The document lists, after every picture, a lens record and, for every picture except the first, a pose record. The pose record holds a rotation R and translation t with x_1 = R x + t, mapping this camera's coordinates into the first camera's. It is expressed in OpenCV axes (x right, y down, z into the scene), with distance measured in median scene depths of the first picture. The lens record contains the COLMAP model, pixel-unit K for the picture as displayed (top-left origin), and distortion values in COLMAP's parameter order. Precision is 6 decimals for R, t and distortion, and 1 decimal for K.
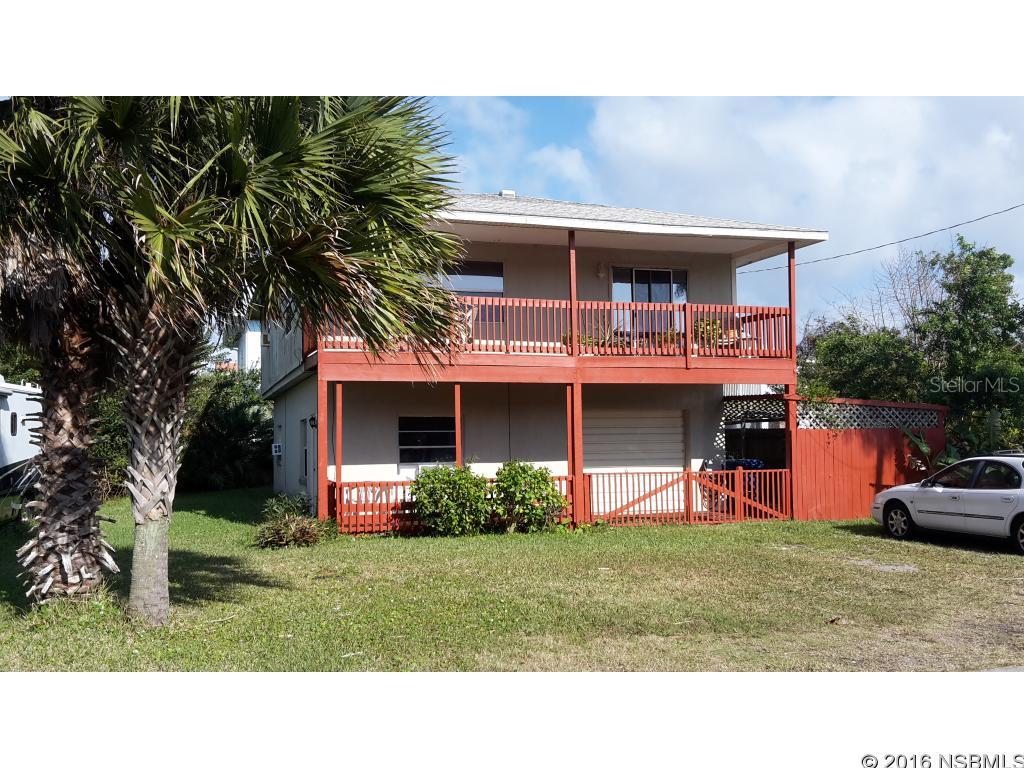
lens RADIAL K [[944.2, 0, 512.0], [0, 944.2, 384.0], [0, 0, 1]] dist [0.130307, -0.276792]
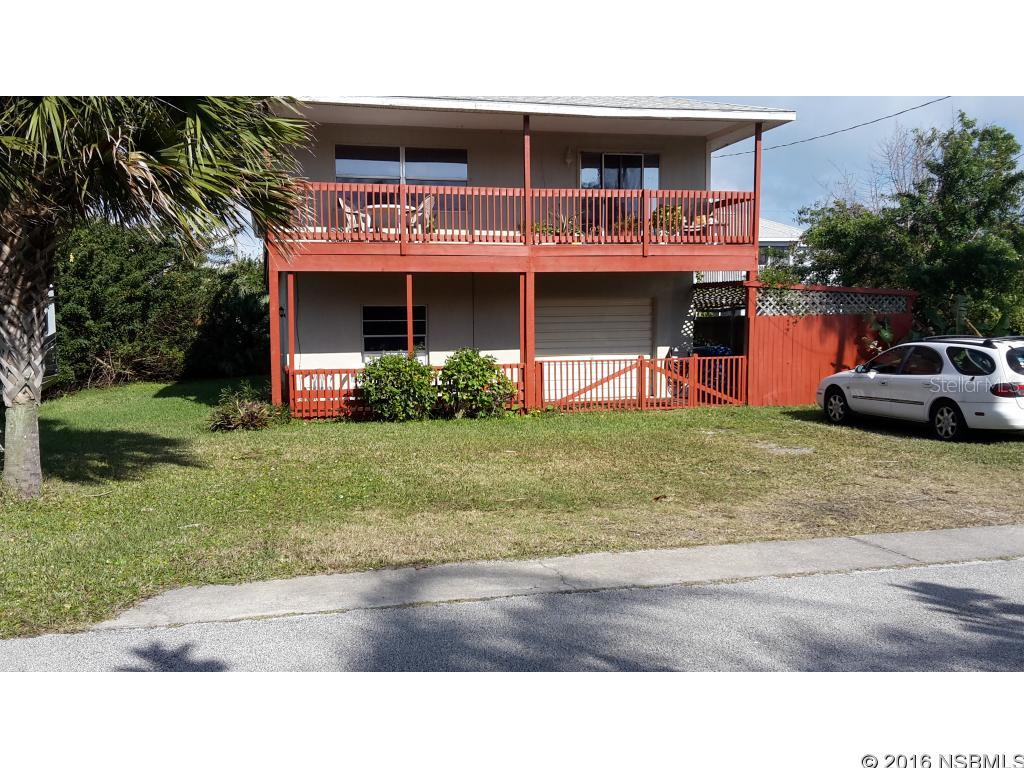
lens RADIAL K [[944.2, 0, 512.0], [0, 944.2, 384.0], [0, 0, 1]] dist [0.130307, -0.276792]
pose [[0.997895, -0.000491, -0.064849, 0.114742], [0.008096, 0.993092, 0.117060, -0.000875], [0.064344, -0.117339, 0.991005, -0.015696]]
